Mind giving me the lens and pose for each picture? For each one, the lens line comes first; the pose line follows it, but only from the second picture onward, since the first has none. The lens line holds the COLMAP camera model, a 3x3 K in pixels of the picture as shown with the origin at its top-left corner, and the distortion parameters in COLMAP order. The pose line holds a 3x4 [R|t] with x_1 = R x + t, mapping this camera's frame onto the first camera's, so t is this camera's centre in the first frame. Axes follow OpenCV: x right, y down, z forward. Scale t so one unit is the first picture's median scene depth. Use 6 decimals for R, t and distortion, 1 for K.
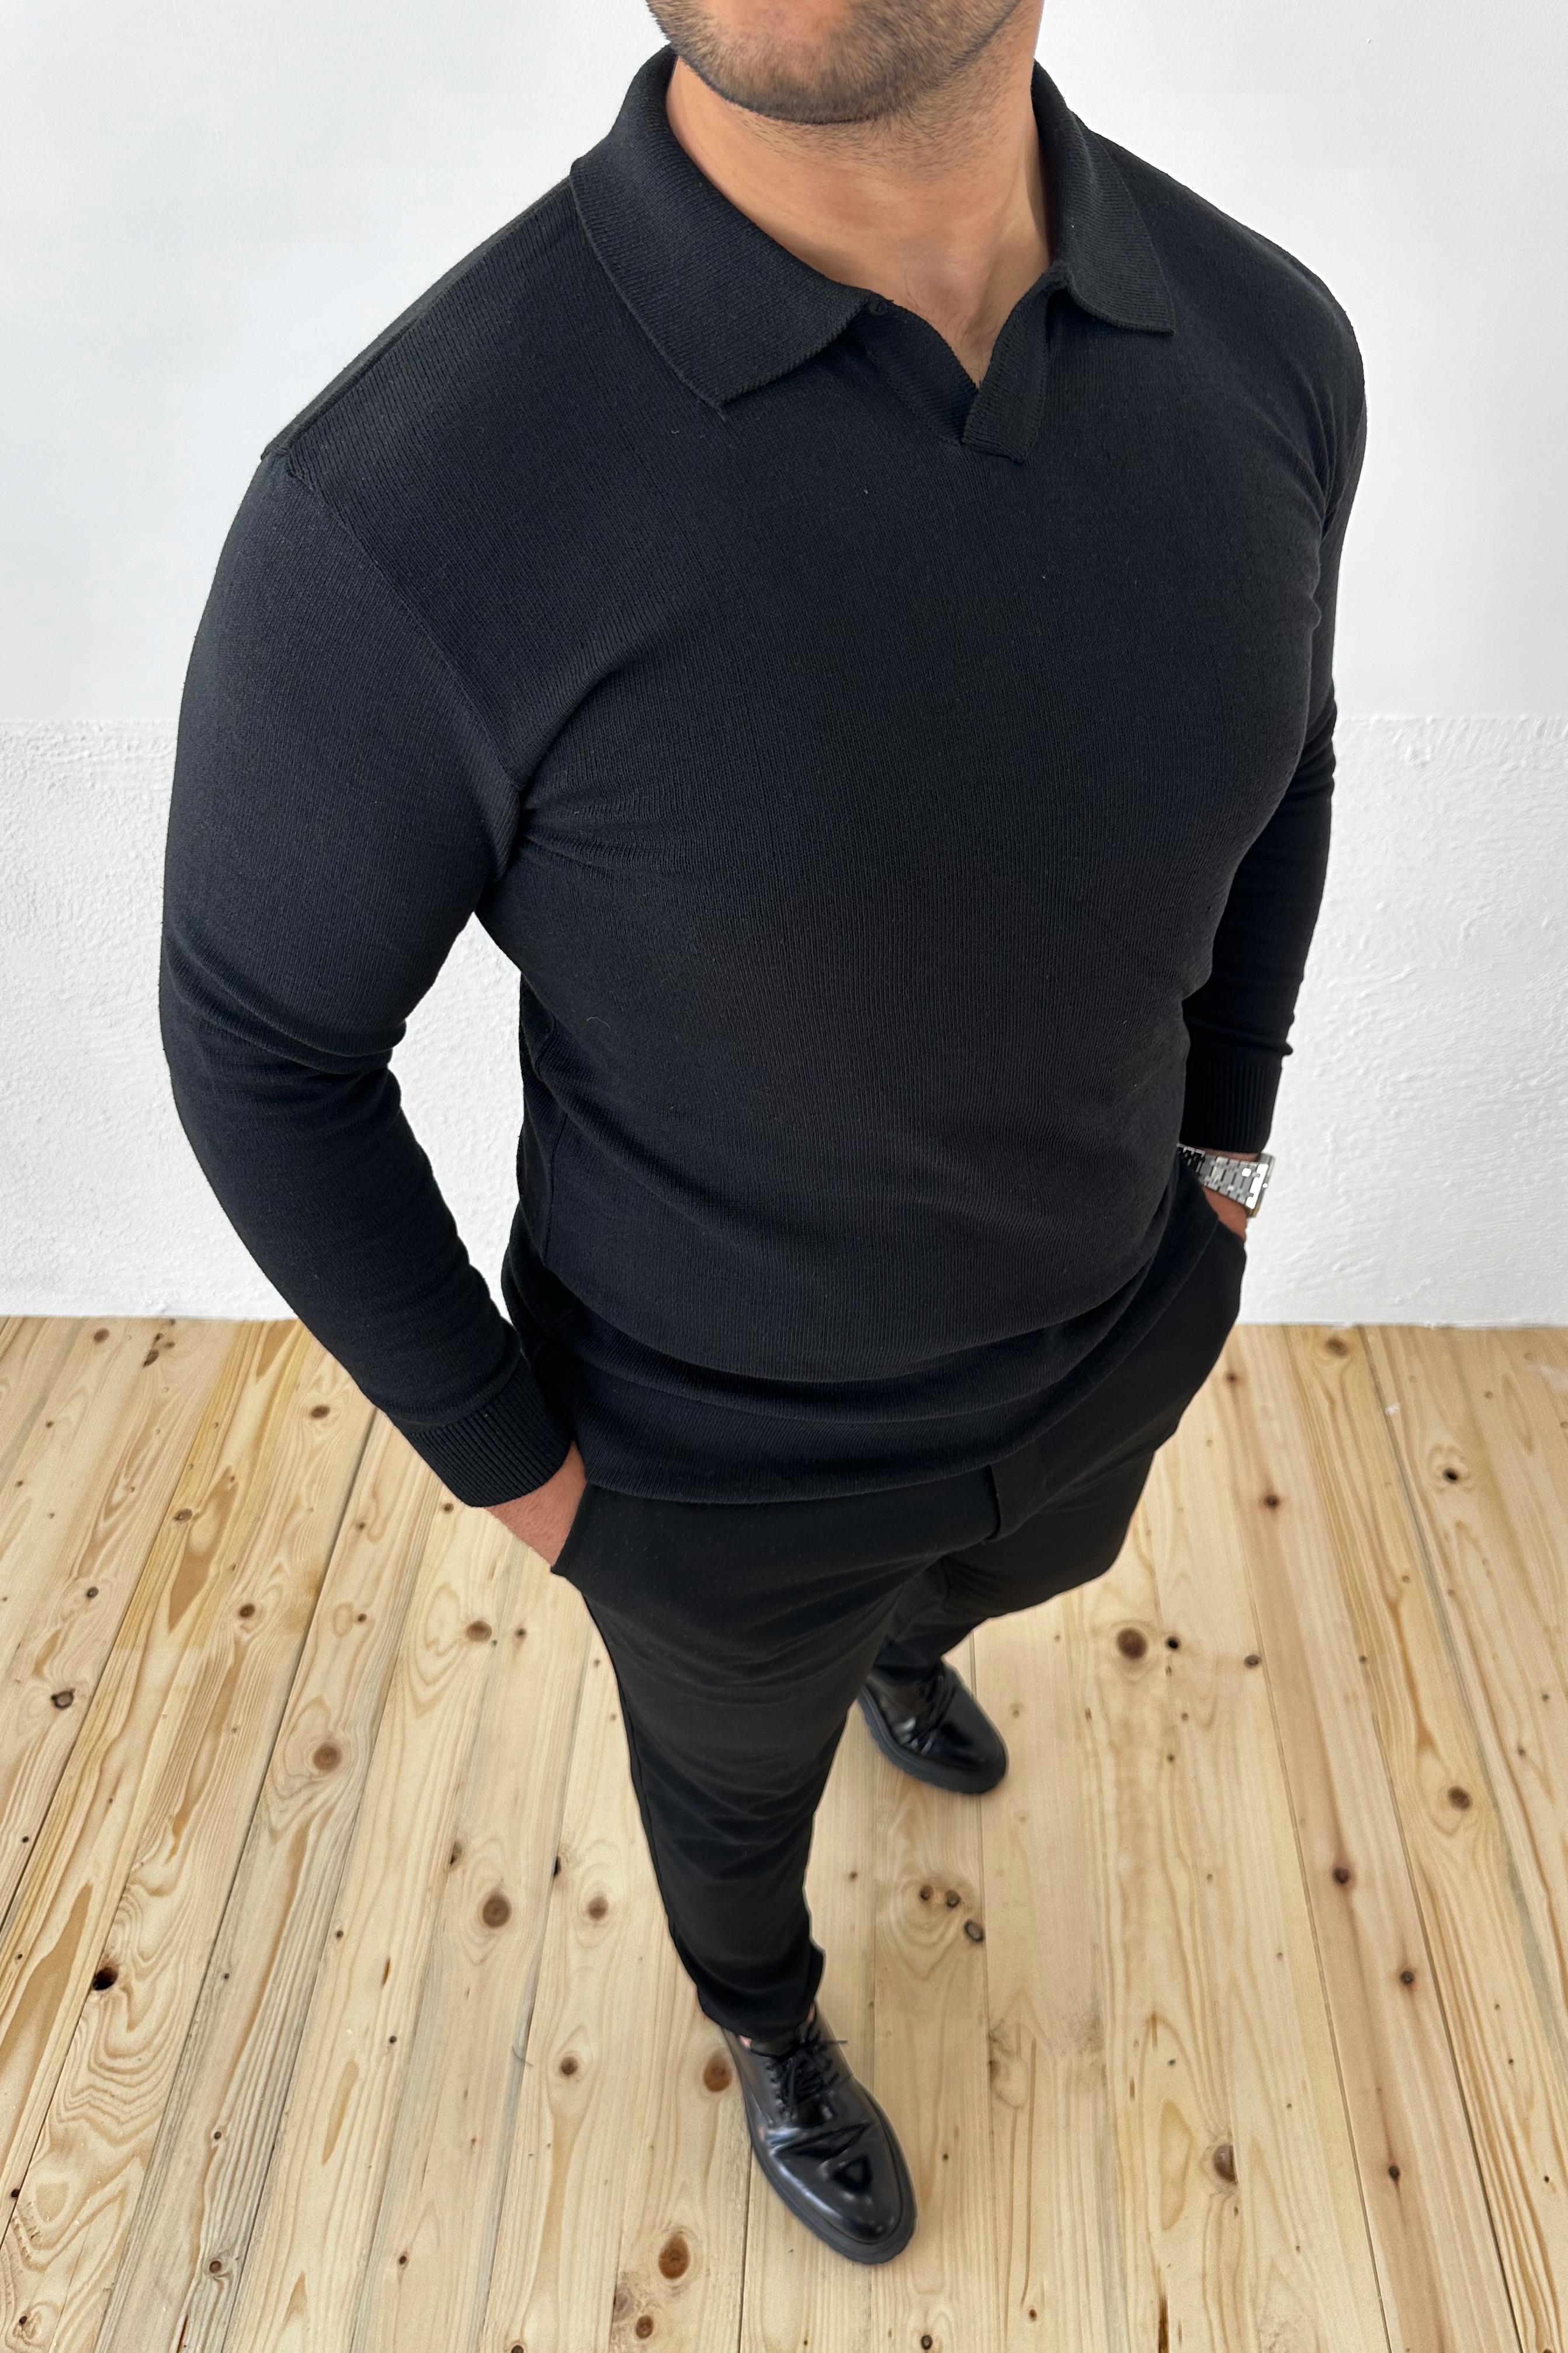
lens RADIAL K [[1659.7, 0, 831.2], [0, 1659.7, 1135.3], [0, 0, 1]] dist [-0.007606, -0.001538]
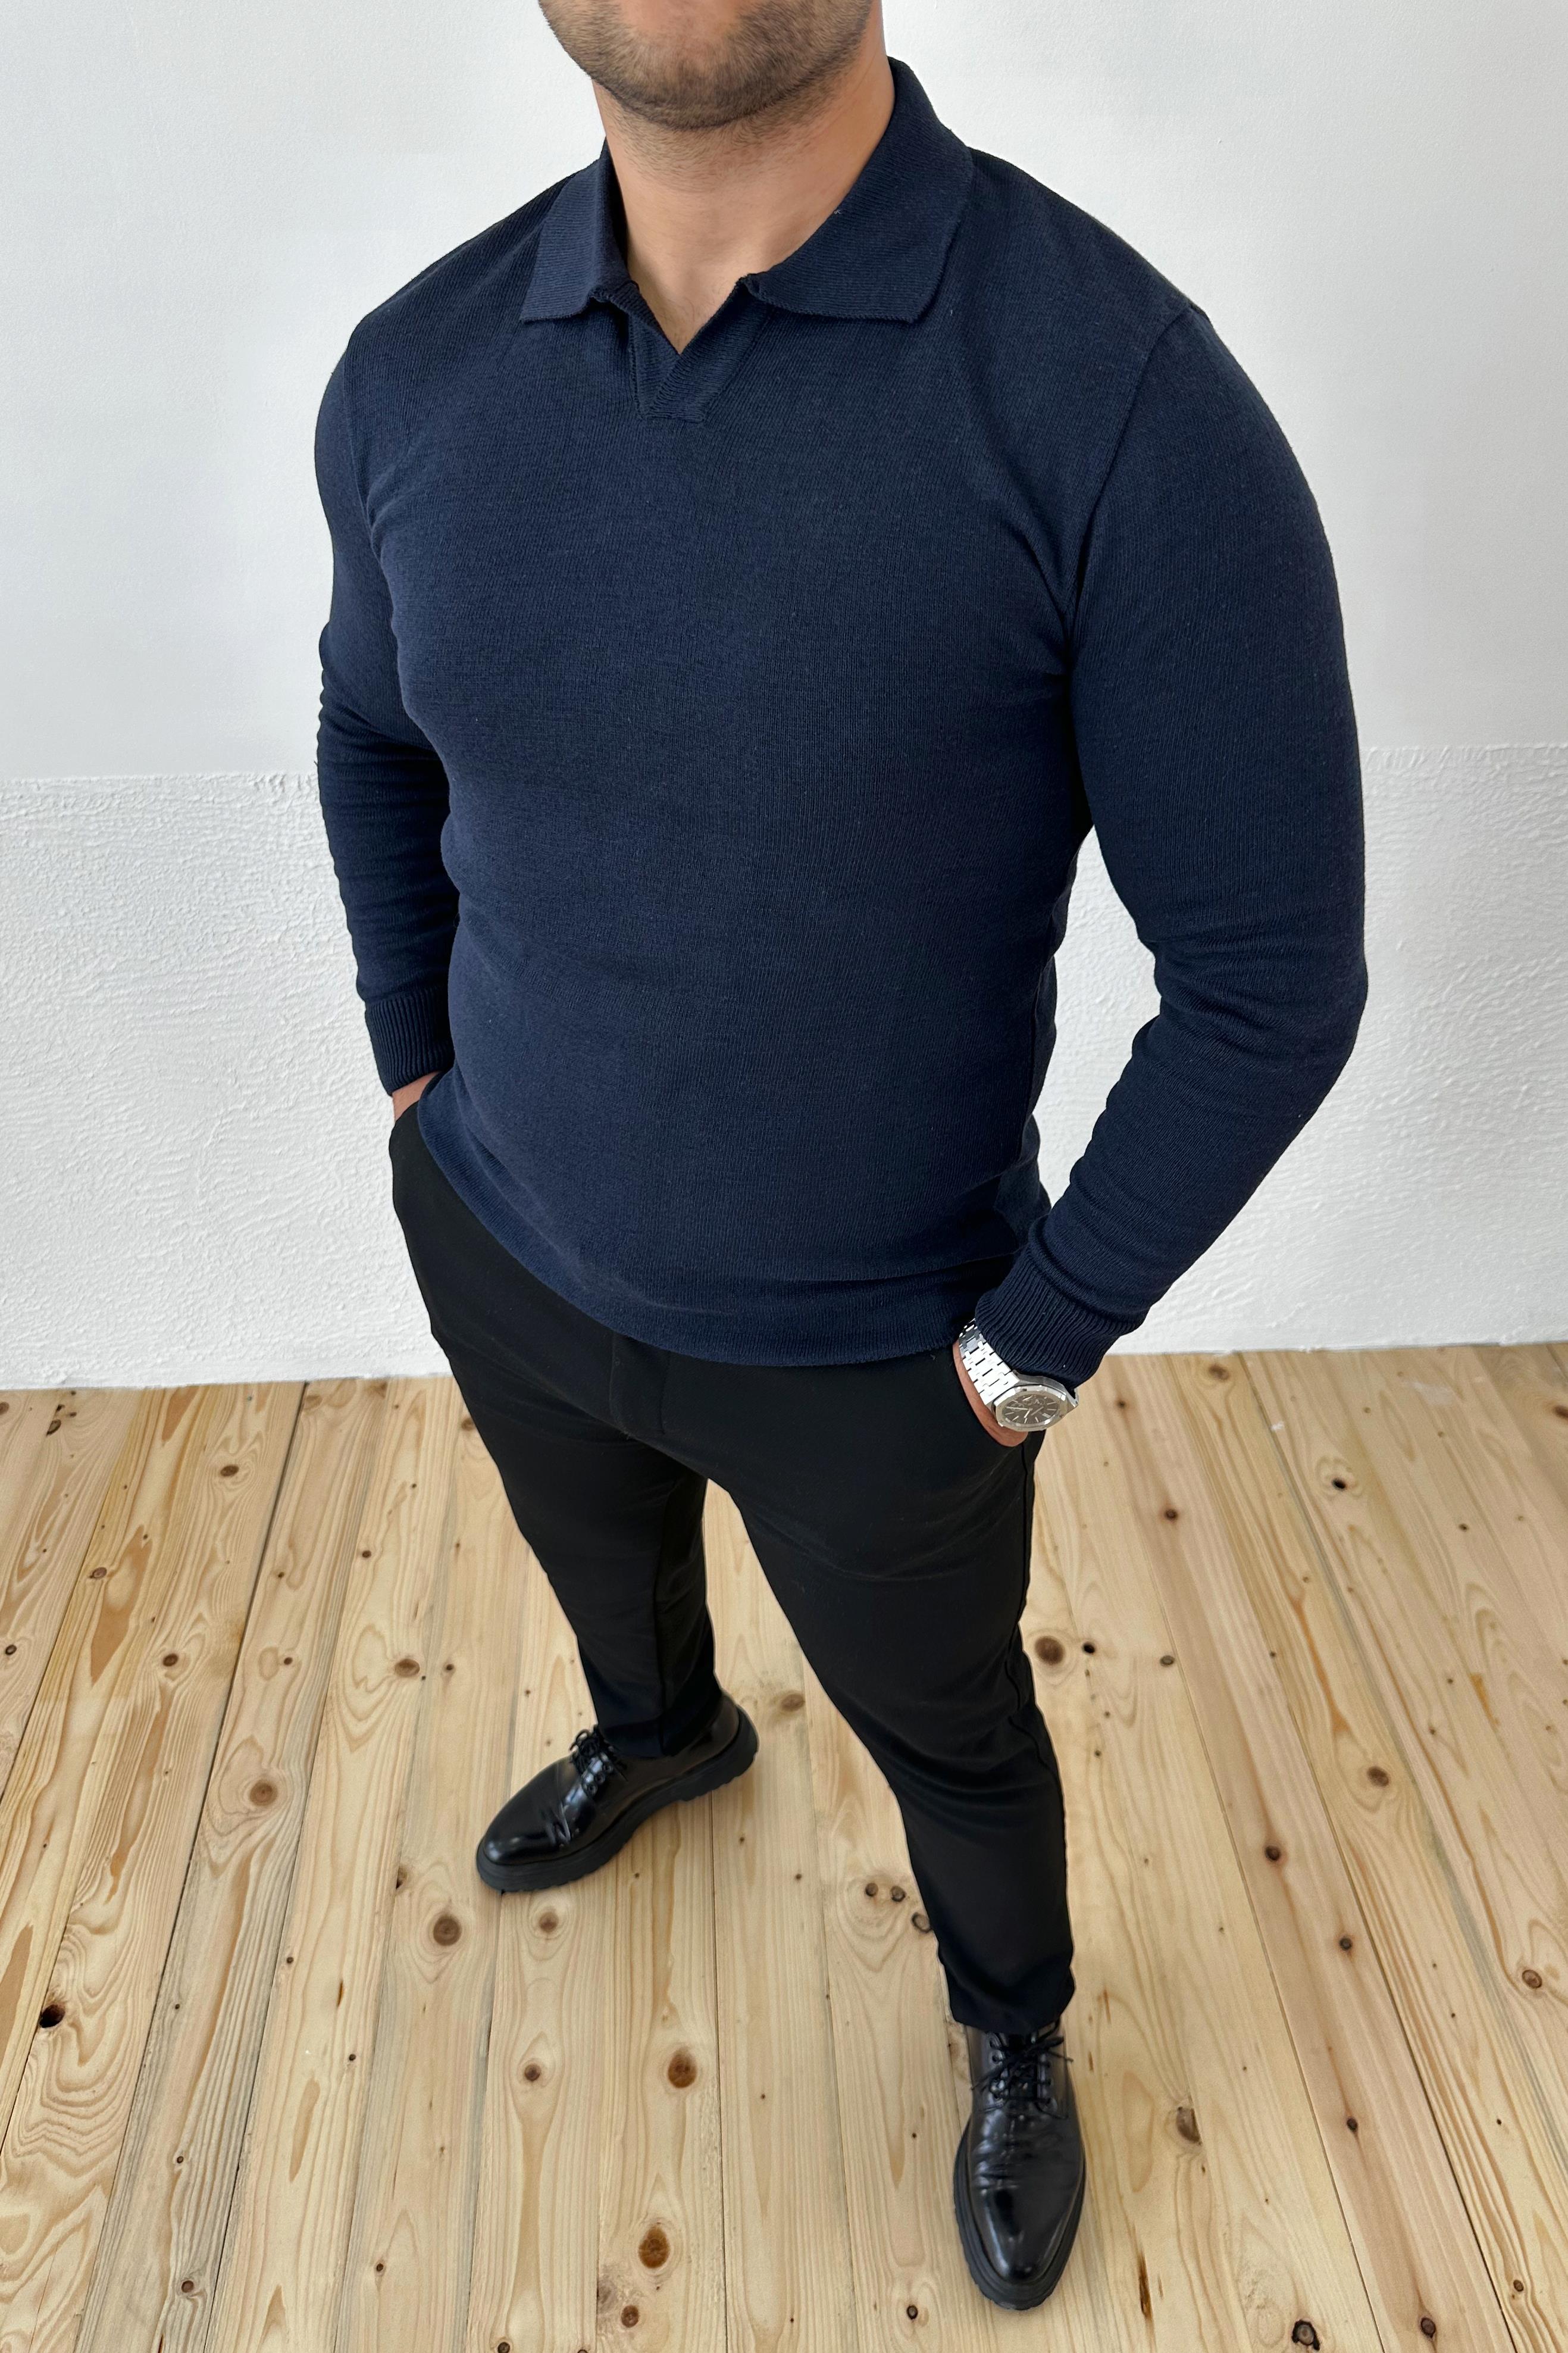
lens RADIAL K [[1659.6, 0, 712.5], [0, 1659.6, 1174.9], [0, 0, 1]] dist [-0.007606, -0.001538]
pose [[0.998455, -0.028844, 0.047503, -0.072187], [0.032215, 0.996899, -0.071794, 0.086109], [-0.045285, 0.073214, 0.996288, -0.036573]]
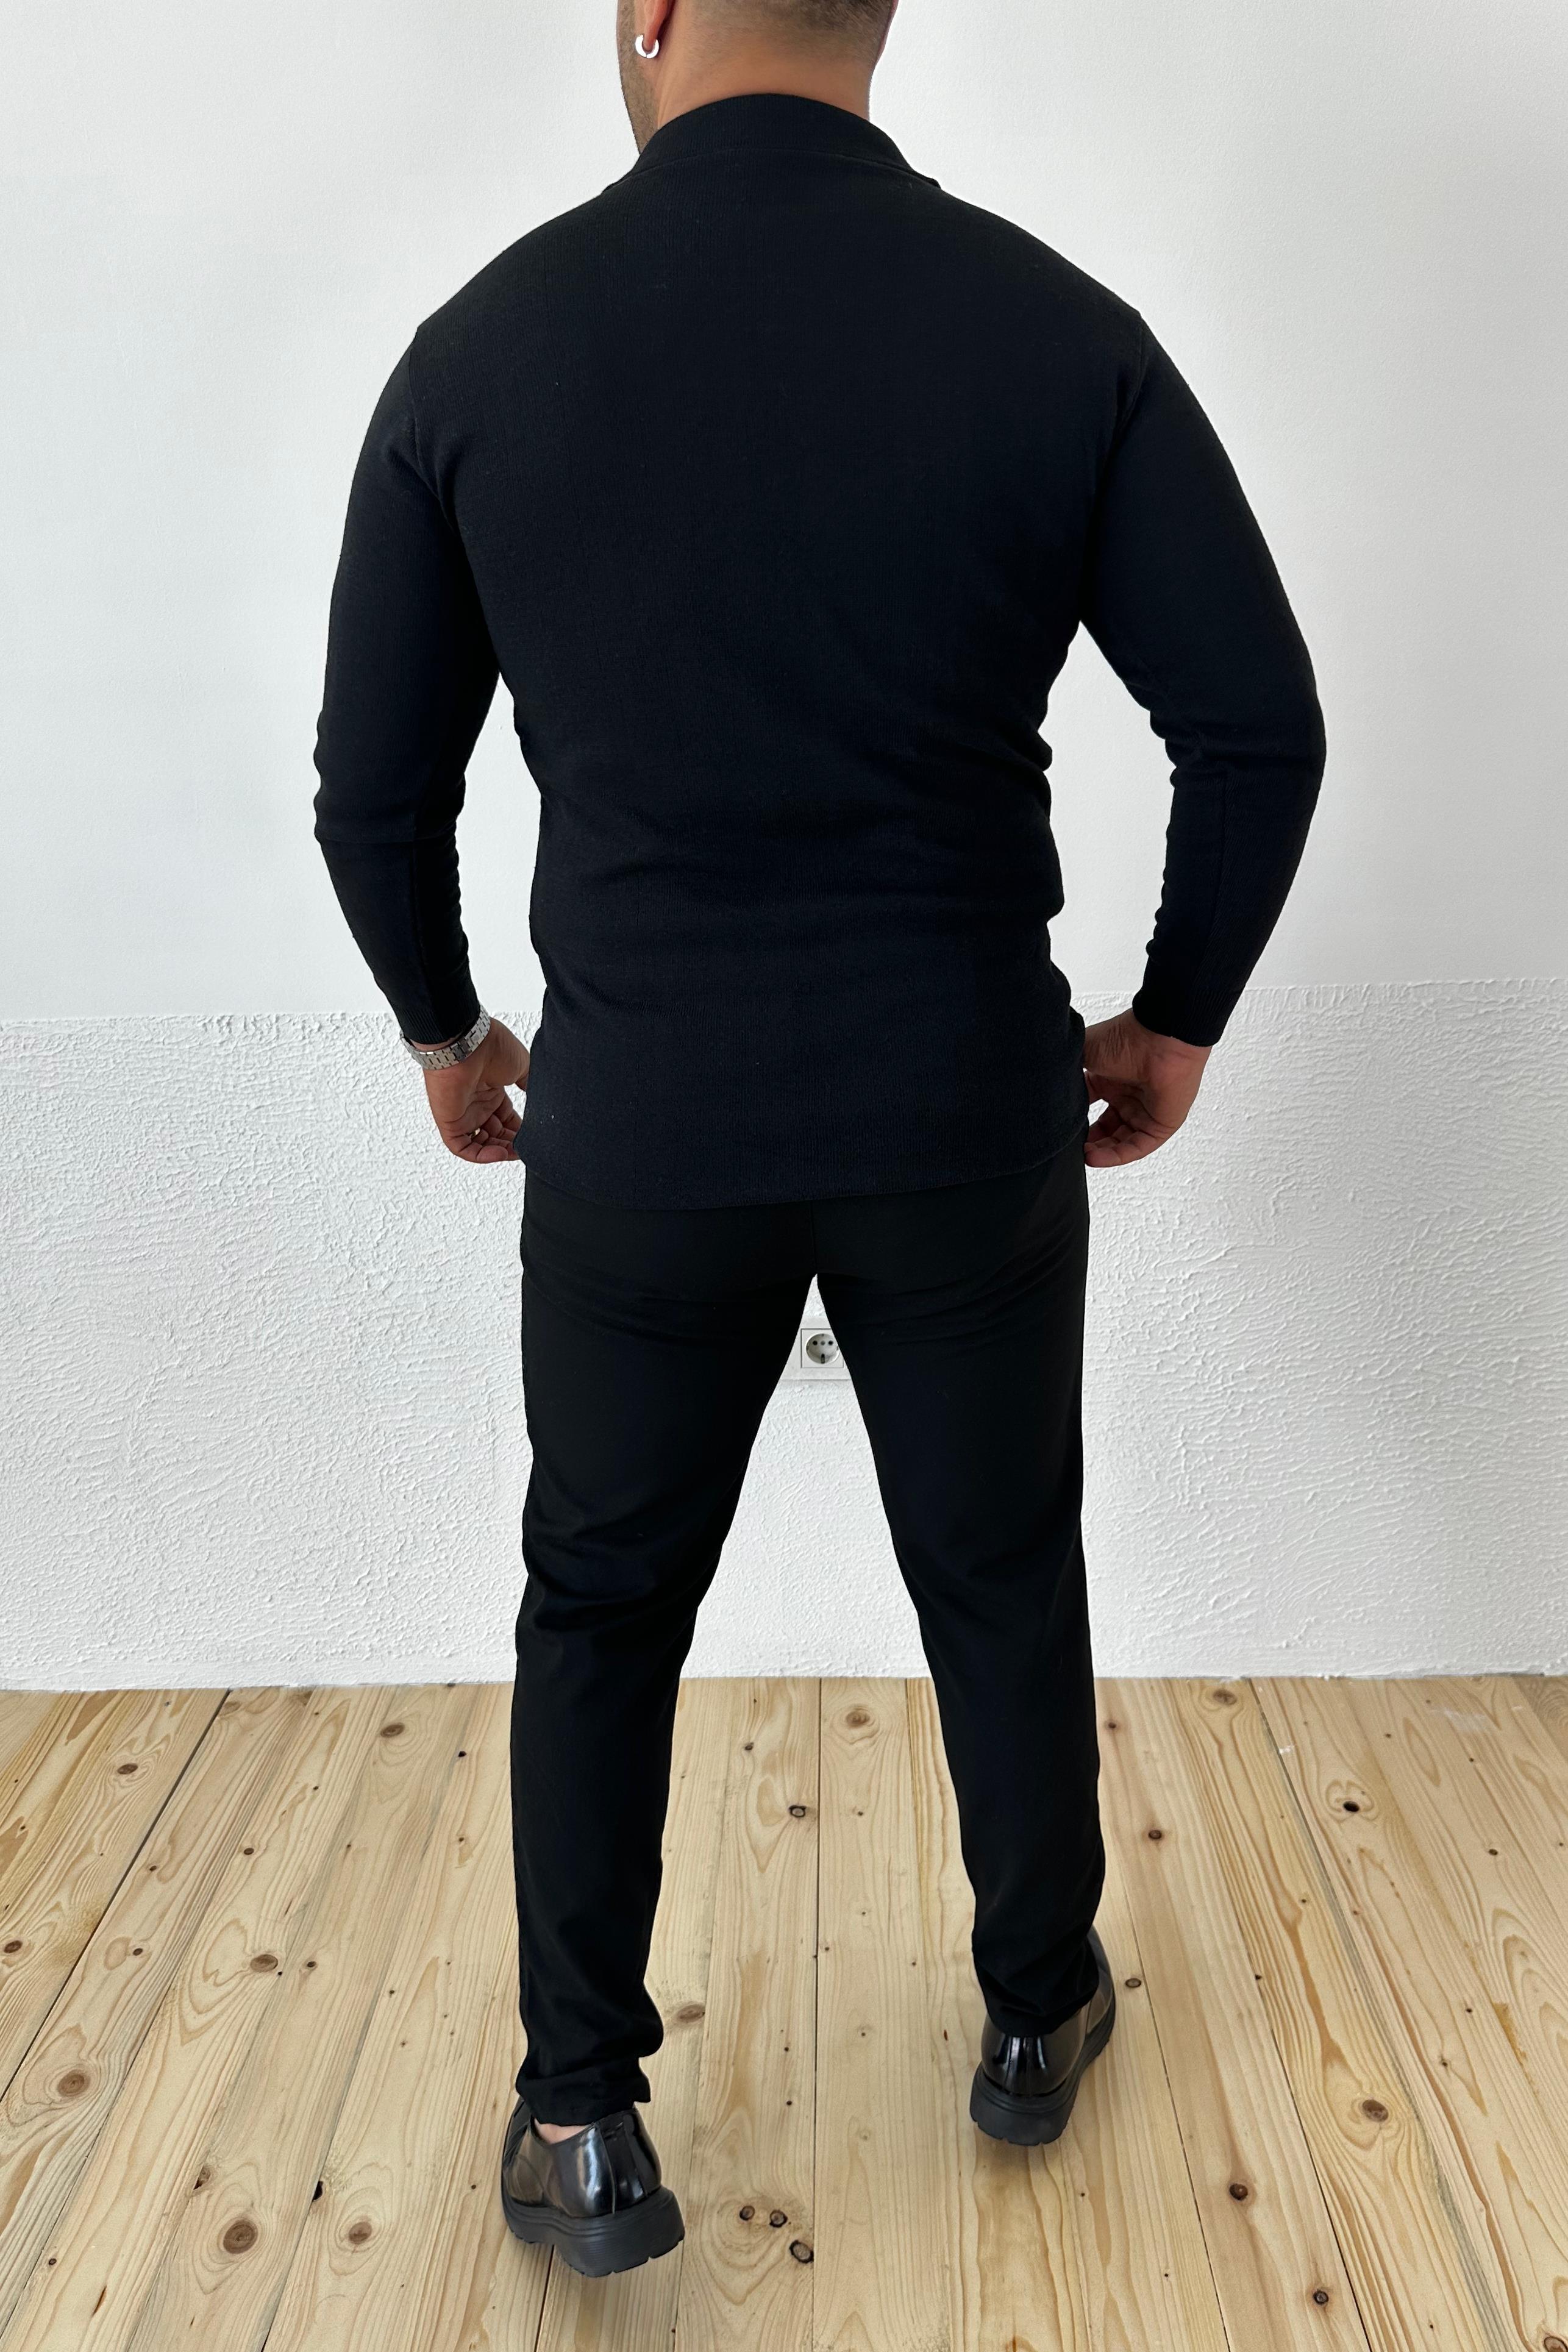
lens RADIAL K [[1726.0, 0, 750.5], [0, 1726.0, 1206.5], [0, 0, 1]] dist [-0.022733, 0.013325]
pose [[0.999743, -0.011446, -0.019574, 0.078118], [0.003216, 0.926099, -0.377268, 0.296491], [0.022446, 0.377108, 0.925897, -0.004658]]
